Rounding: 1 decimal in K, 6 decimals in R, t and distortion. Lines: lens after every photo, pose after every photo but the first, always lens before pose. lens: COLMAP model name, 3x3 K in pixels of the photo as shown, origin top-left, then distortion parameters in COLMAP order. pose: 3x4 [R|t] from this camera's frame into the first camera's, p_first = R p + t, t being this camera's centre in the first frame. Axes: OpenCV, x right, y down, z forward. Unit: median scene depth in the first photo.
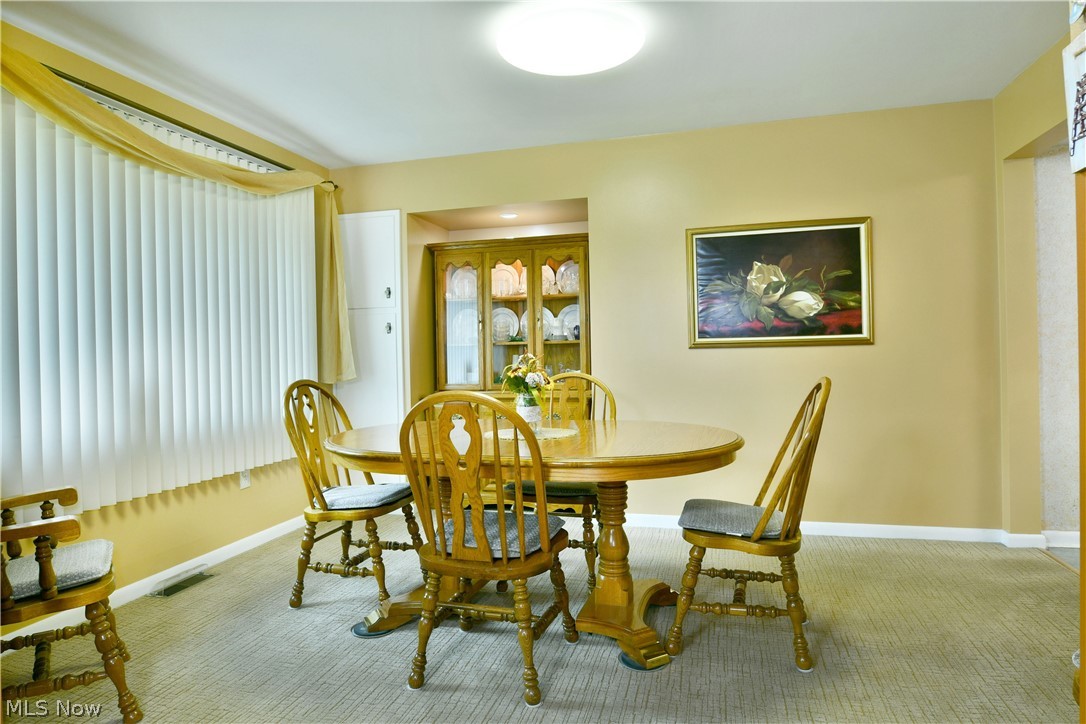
lens RADIAL K [[641.3, 0, 543.0], [0, 641.3, 362.0], [0, 0, 1]] dist [-0.004296, -0.000620]
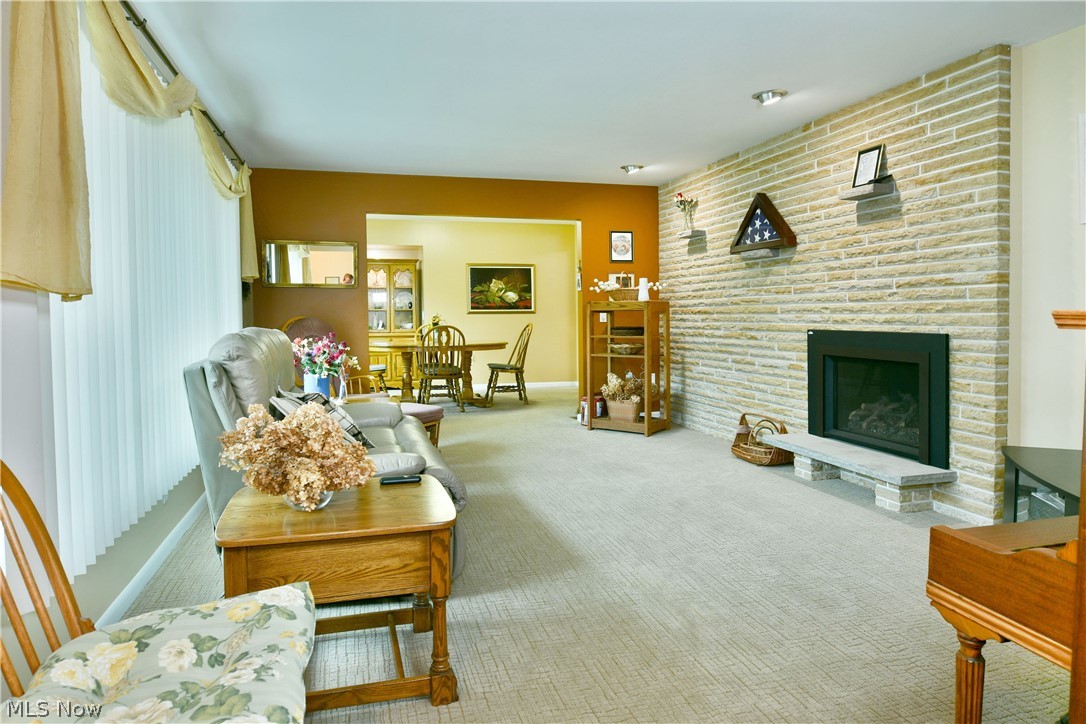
lens RADIAL K [[665.3, 0, 541.0], [0, 665.3, 347.8], [0, 0, 1]] dist [0.001289, -0.000397]
pose [[0.857889, -0.009069, 0.513754, -0.824859], [-0.005166, 0.999641, 0.026273, 0.039651], [-0.513808, -0.025193, 0.857535, -1.289009]]
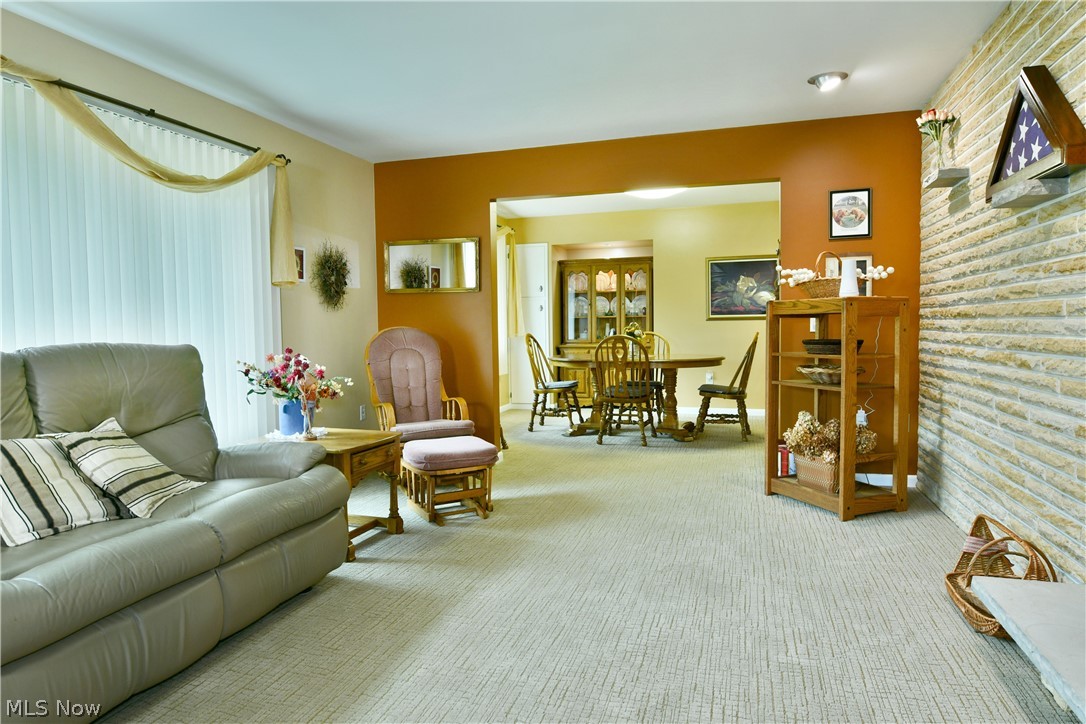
lens RADIAL K [[663.1, 0, 536.7], [0, 663.1, 374.1], [0, 0, 1]] dist [-0.012298, -0.001459]
pose [[0.999313, 0.010244, -0.035609, -0.211294], [-0.008095, 0.998166, 0.059990, 0.025116], [0.036158, -0.059660, 0.997564, -1.030066]]
